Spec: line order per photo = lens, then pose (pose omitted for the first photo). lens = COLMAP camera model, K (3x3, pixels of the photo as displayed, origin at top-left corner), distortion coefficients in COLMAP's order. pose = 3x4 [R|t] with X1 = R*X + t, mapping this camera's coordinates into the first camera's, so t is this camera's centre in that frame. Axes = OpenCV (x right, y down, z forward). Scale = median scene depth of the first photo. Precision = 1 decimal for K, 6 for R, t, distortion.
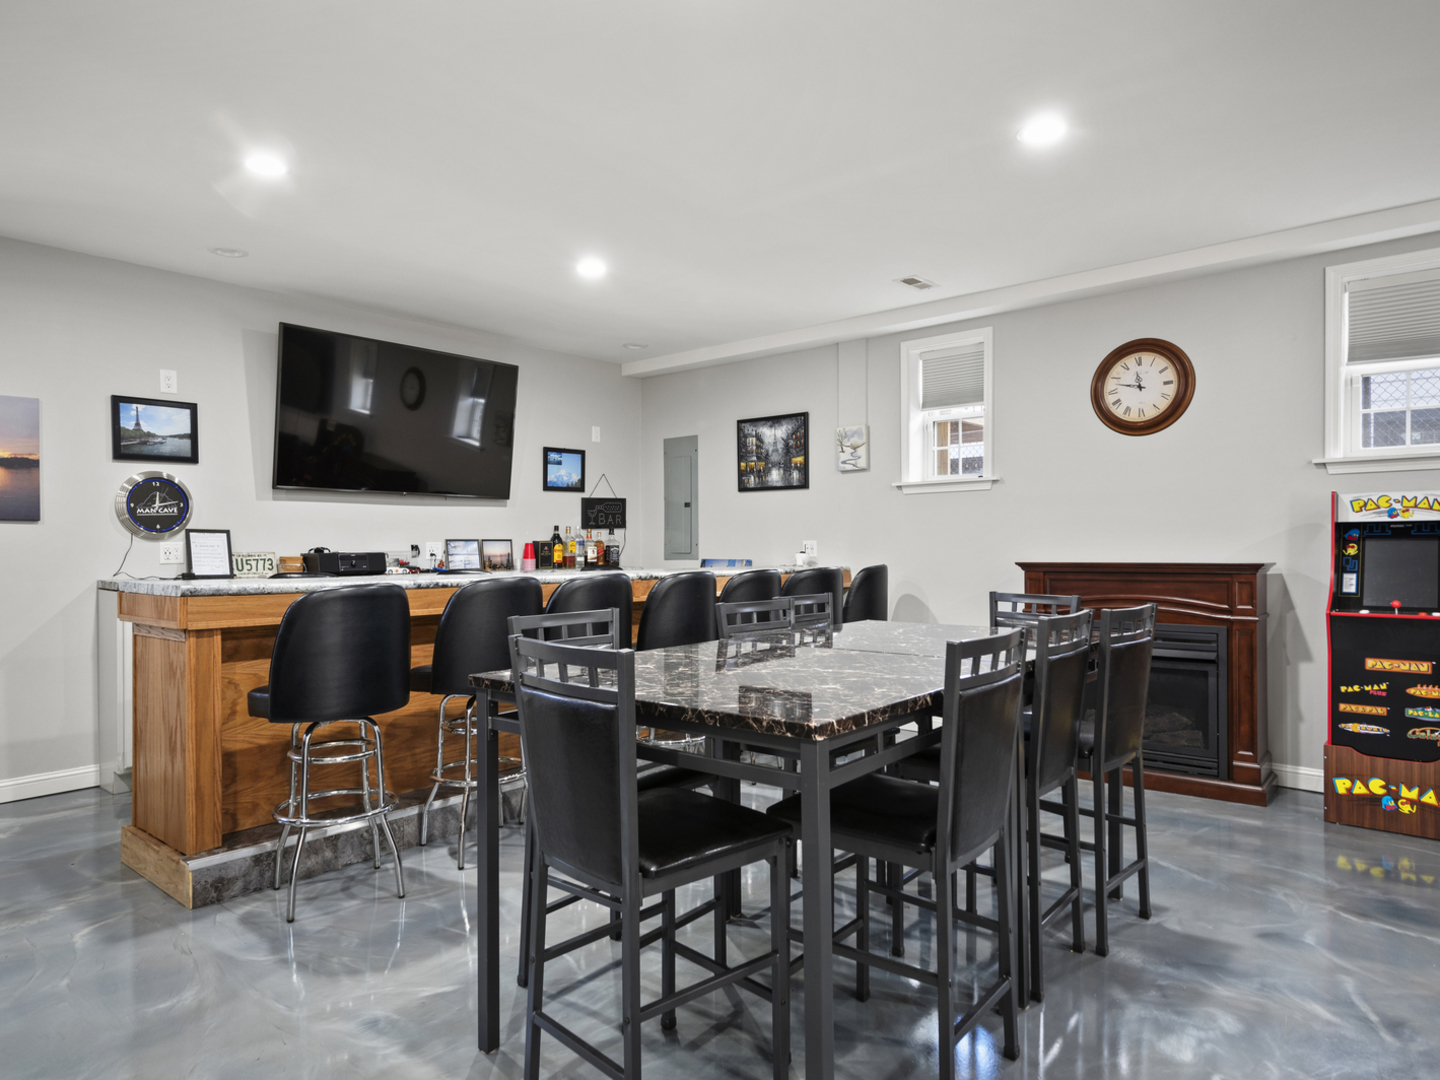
lens RADIAL K [[897.5, 0, 691.7], [0, 897.5, 547.0], [0, 0, 1]] dist [0.029868, -0.015487]
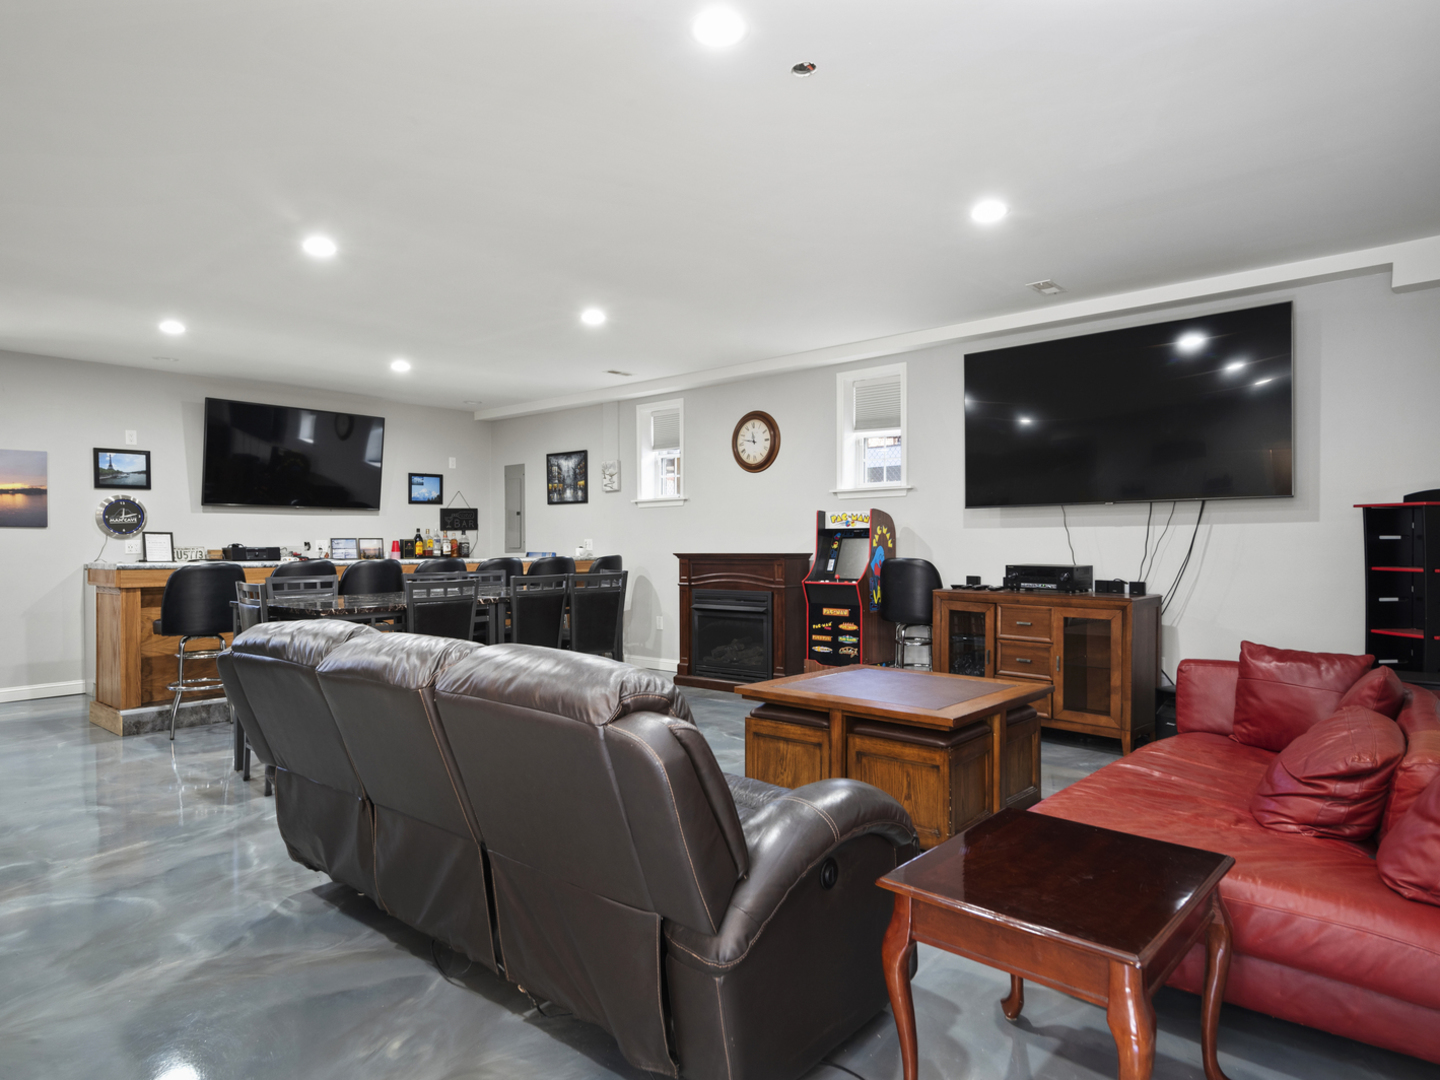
lens RADIAL K [[857.2, 0, 702.7], [0, 857.2, 545.6], [0, 0, 1]] dist [0.006079, -0.001021]
pose [[0.999974, 0.000543, 0.007232, 0.369420], [-0.000555, 0.999999, 0.001559, 0.001090], [-0.007231, -0.001563, 0.999973, -0.456233]]
